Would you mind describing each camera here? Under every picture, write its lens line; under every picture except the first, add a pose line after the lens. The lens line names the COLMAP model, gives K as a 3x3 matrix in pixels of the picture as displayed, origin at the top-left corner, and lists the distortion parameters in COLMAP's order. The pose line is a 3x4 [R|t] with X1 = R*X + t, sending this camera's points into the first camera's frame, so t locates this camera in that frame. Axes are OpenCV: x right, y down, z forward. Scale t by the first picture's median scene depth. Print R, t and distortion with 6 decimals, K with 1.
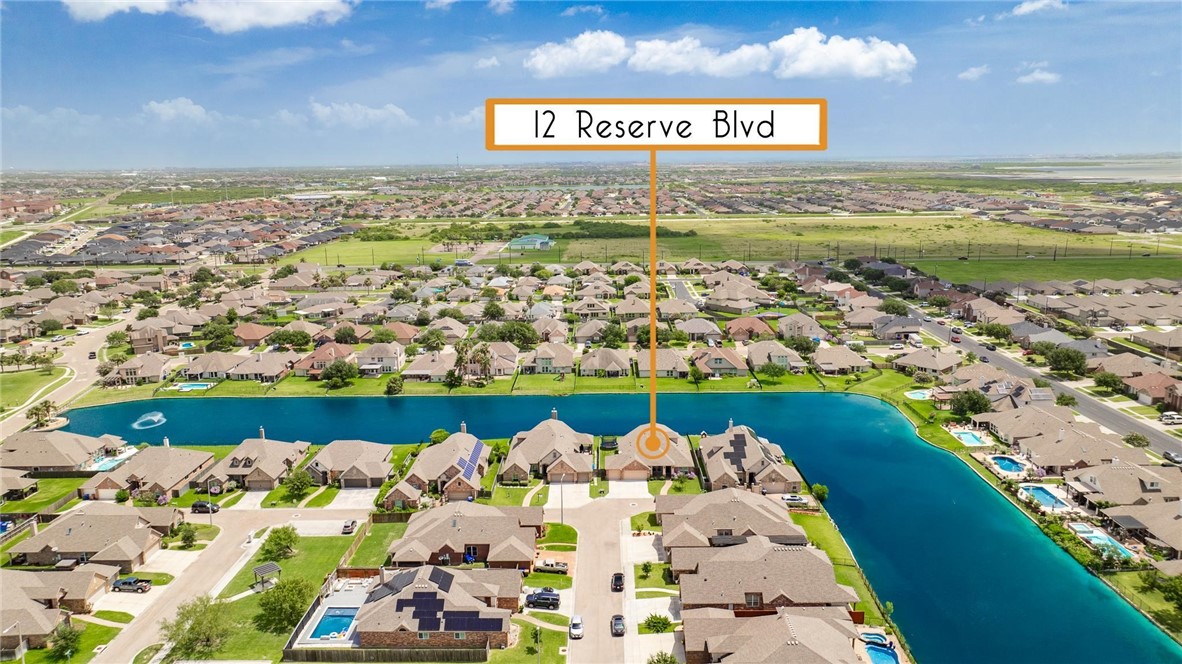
lens RADIAL K [[858.2, 0, 591.0], [0, 858.2, 332.0], [0, 0, 1]] dist [-0.012730, -0.006629]
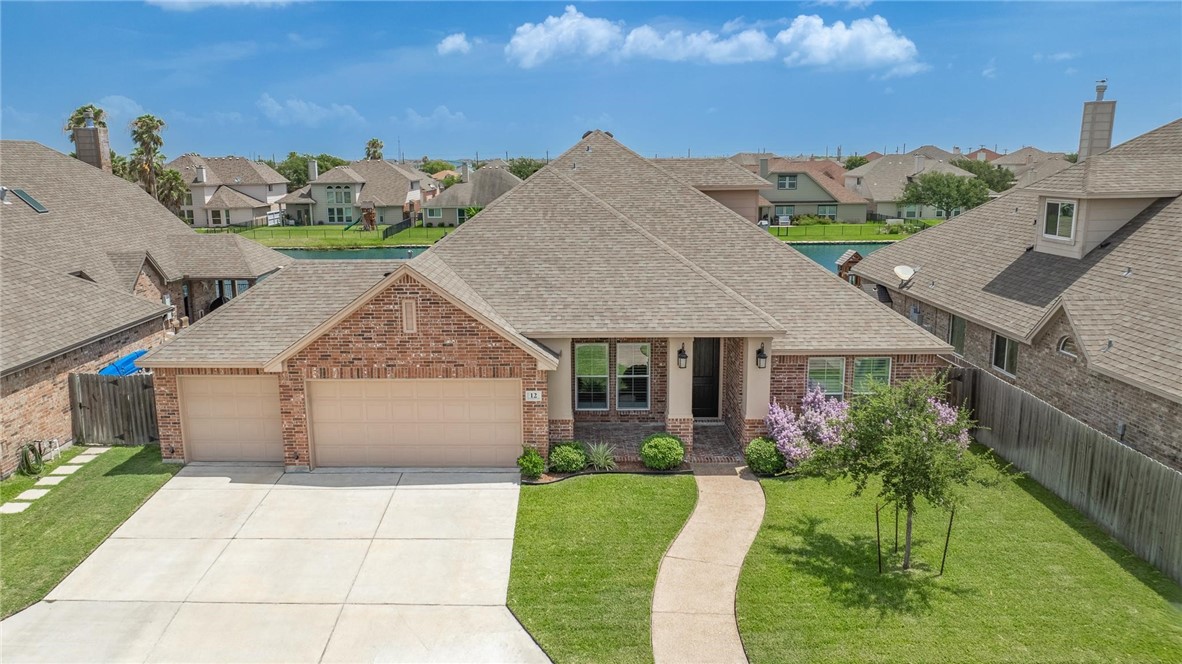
lens RADIAL K [[858.2, 0, 591.0], [0, 858.2, 332.0], [0, 0, 1]] dist [-0.012730, -0.006629]
pose [[0.999092, 0.015599, 0.039653, 0.068959], [-0.014151, 0.999233, -0.036523, 0.157405], [-0.040193, 0.035928, 0.998546, 0.881668]]
